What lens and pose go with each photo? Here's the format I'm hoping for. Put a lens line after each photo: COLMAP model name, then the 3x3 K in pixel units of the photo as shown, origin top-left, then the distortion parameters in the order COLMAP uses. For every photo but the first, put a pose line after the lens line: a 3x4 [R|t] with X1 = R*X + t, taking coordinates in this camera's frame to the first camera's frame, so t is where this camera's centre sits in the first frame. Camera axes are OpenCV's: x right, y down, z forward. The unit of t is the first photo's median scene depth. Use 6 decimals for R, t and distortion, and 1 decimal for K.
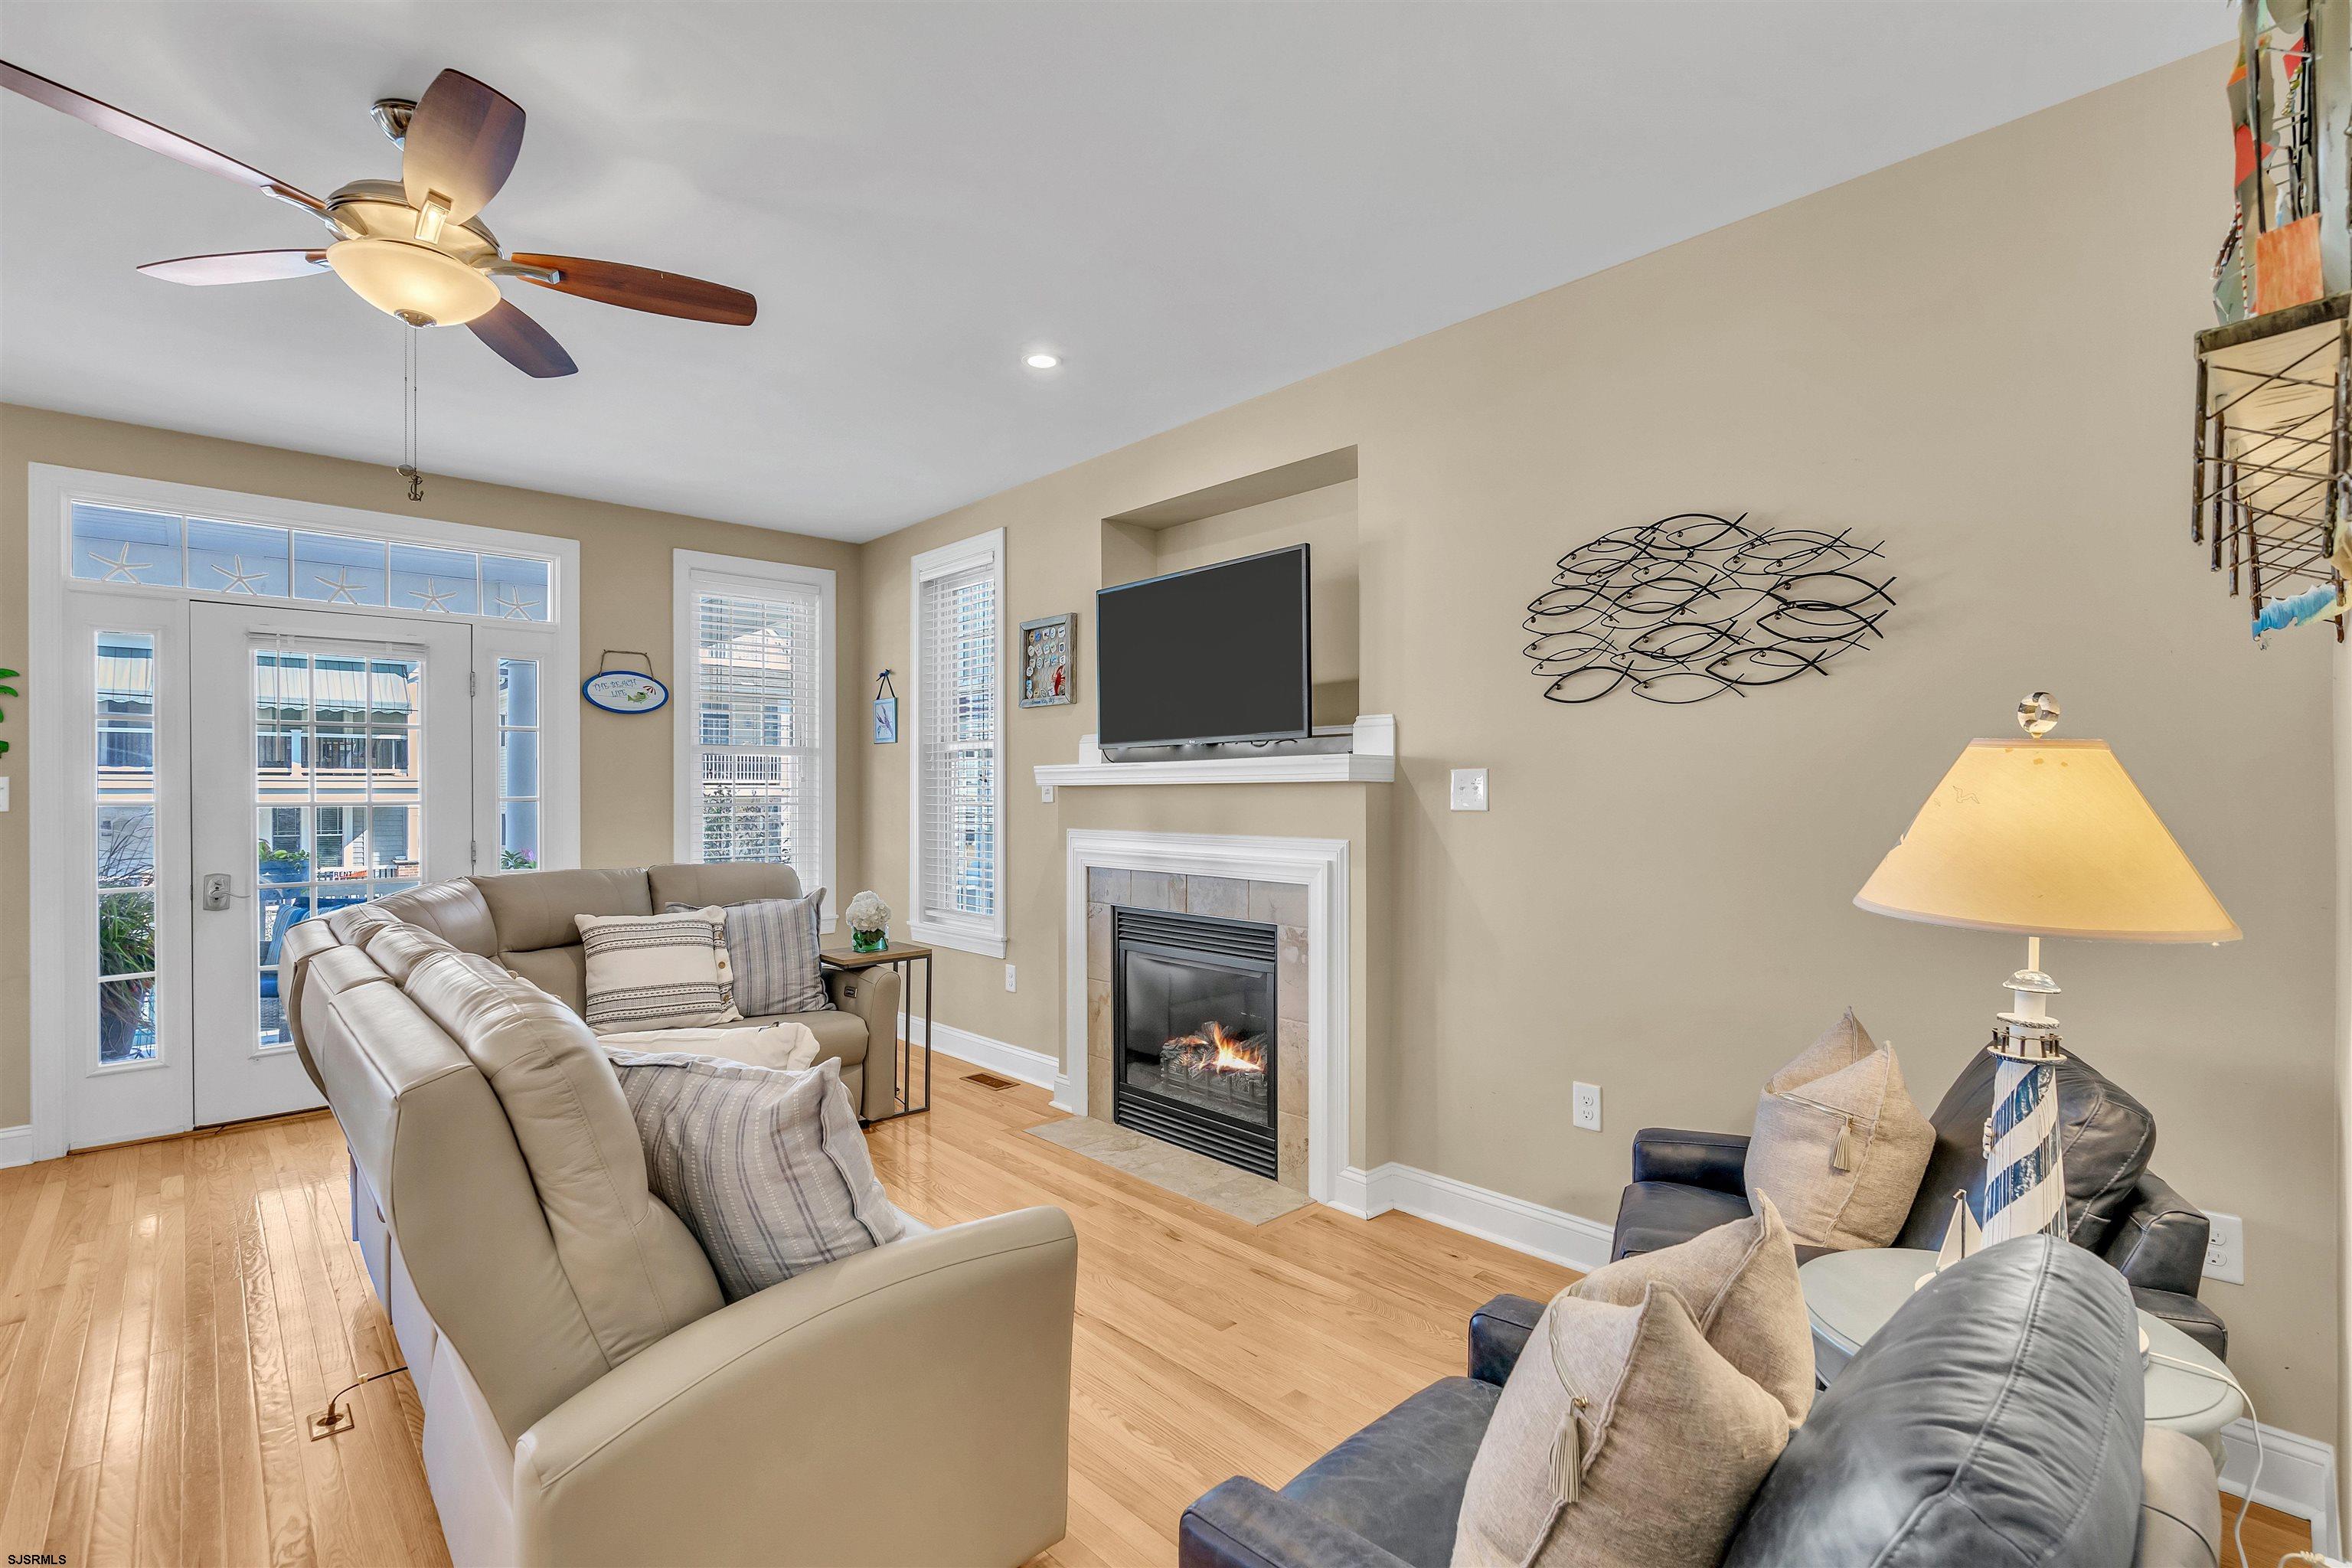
lens RADIAL K [[1067.6, 0, 1173.1], [0, 1067.6, 785.5], [0, 0, 1]] dist [-0.001529, -0.000161]
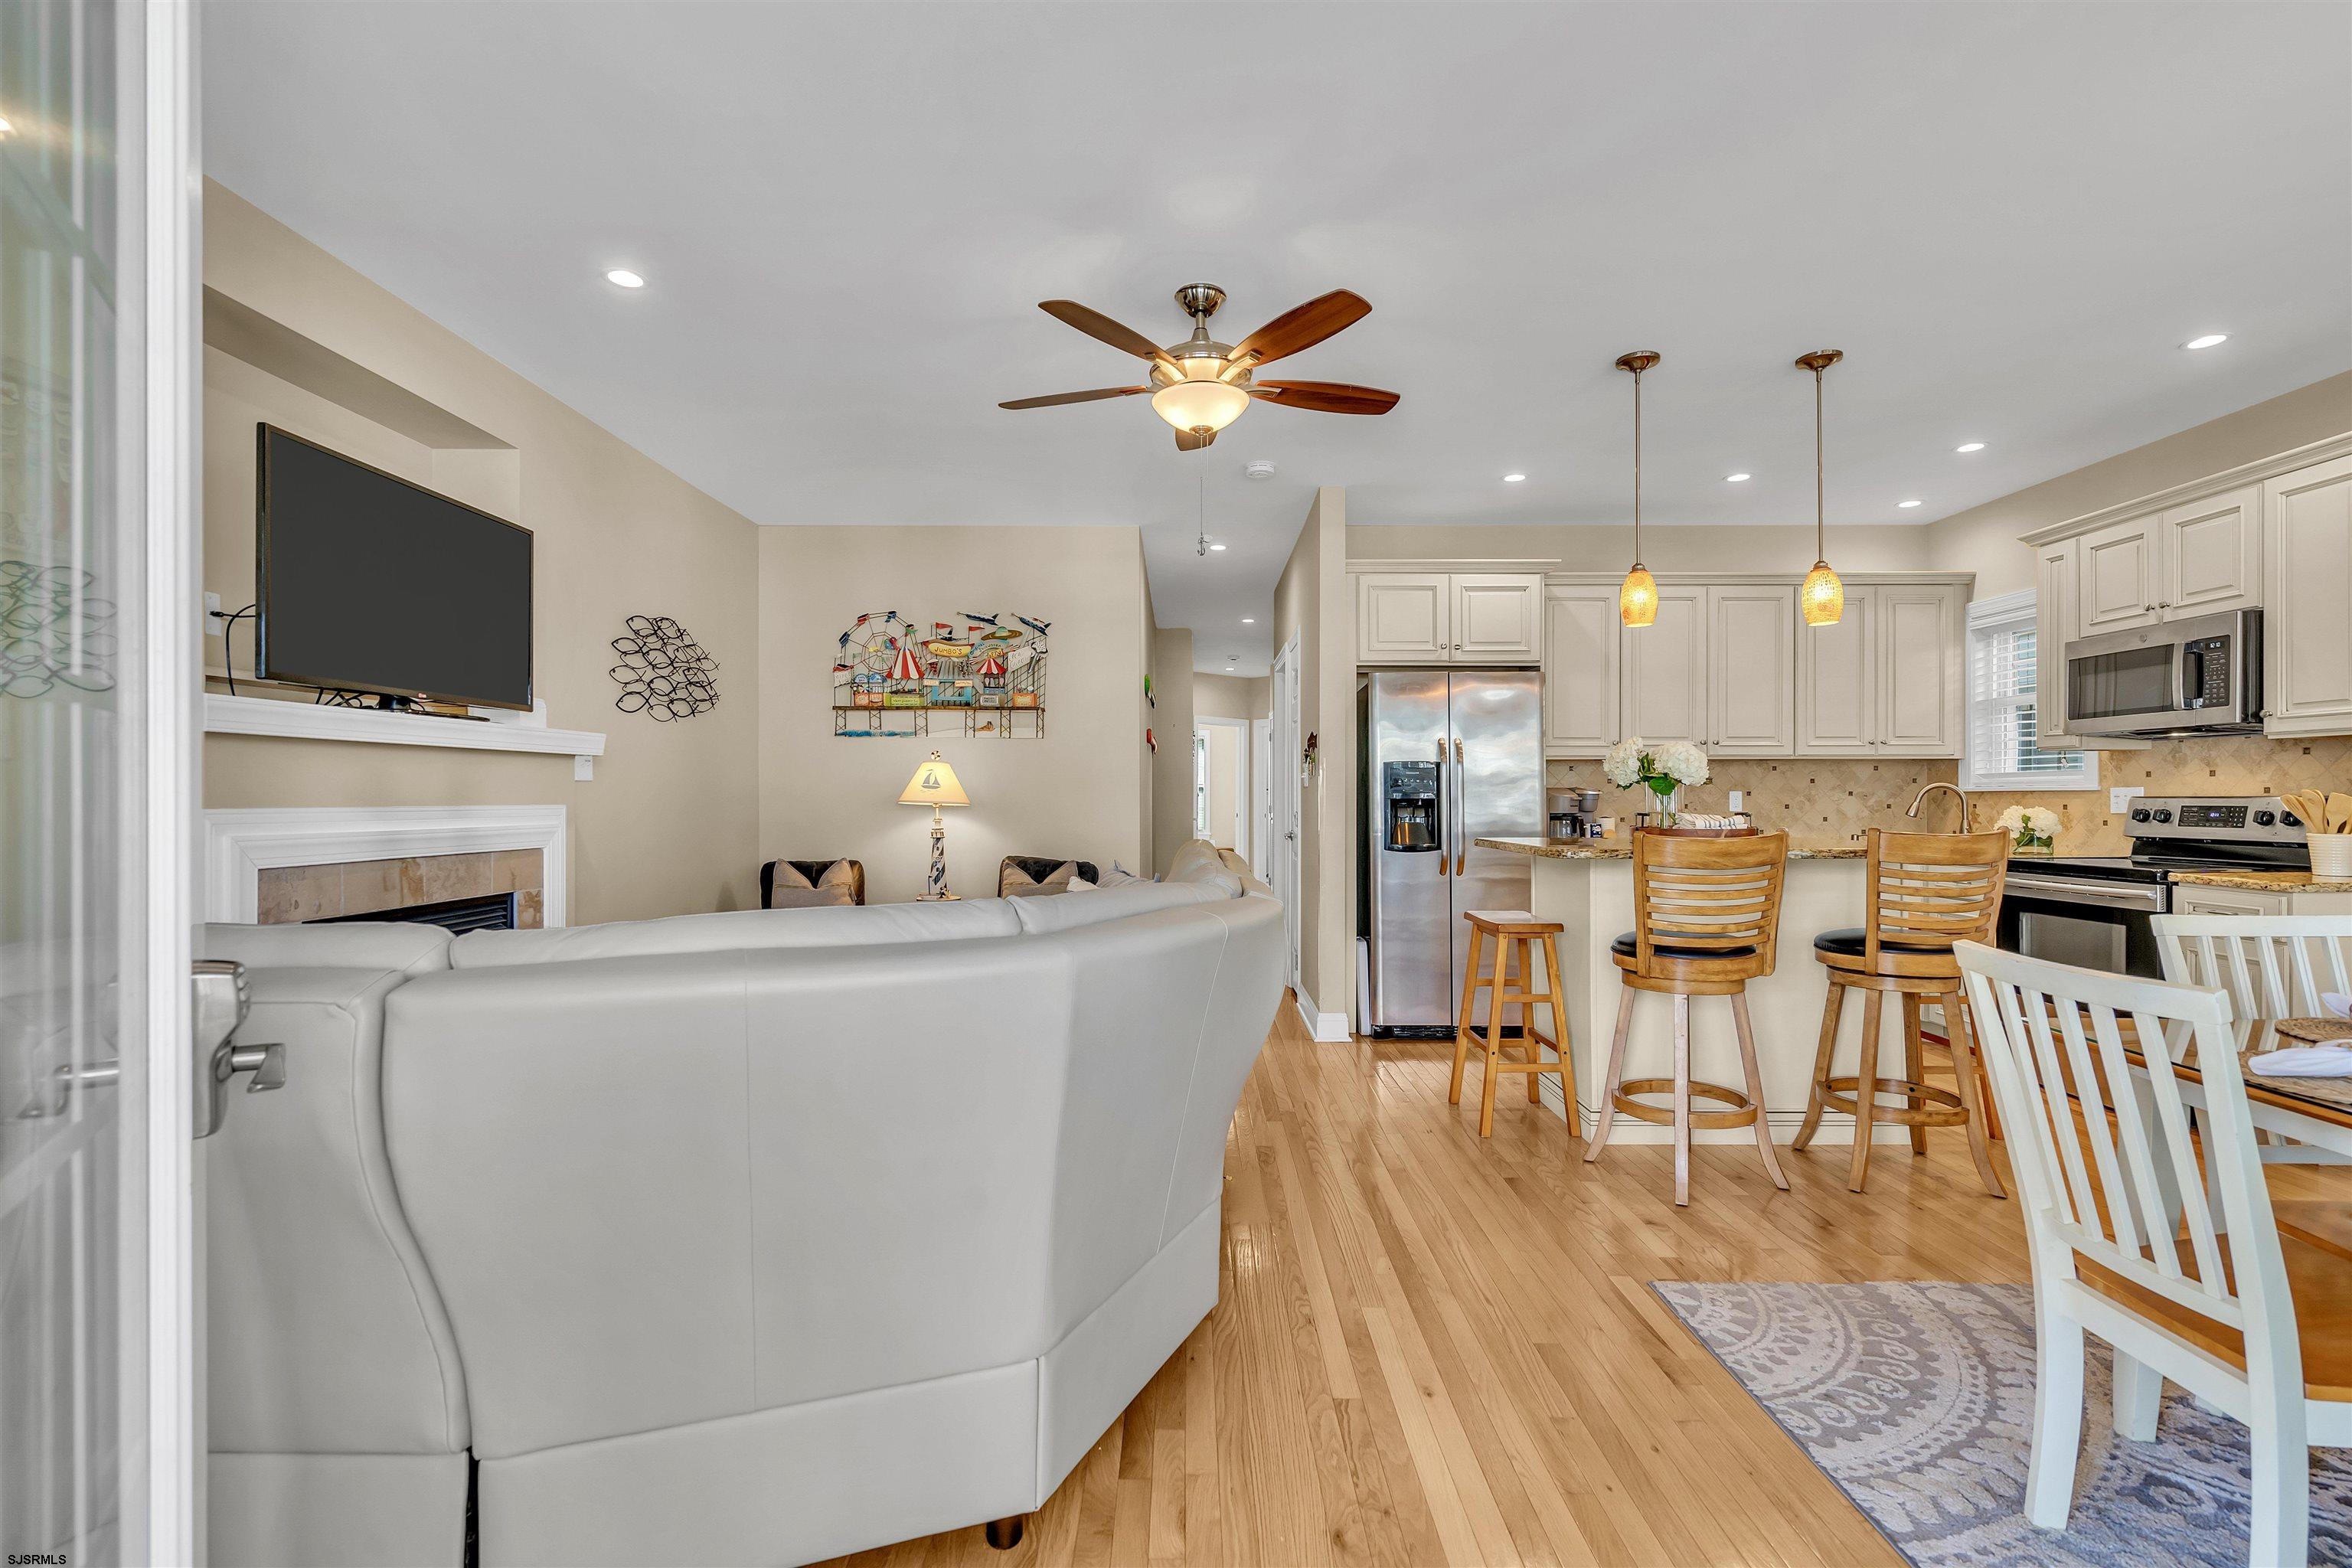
lens RADIAL K [[1059.5, 0, 1174.7], [0, 1059.5, 795.5], [0, 0, 1]] dist [-0.002676, 0.001119]
pose [[-0.726299, 0.000818, 0.687378, -0.966994], [-0.004604, 0.999971, -0.006055, 0.038313], [-0.687363, -0.007562, -0.726274, 1.193679]]
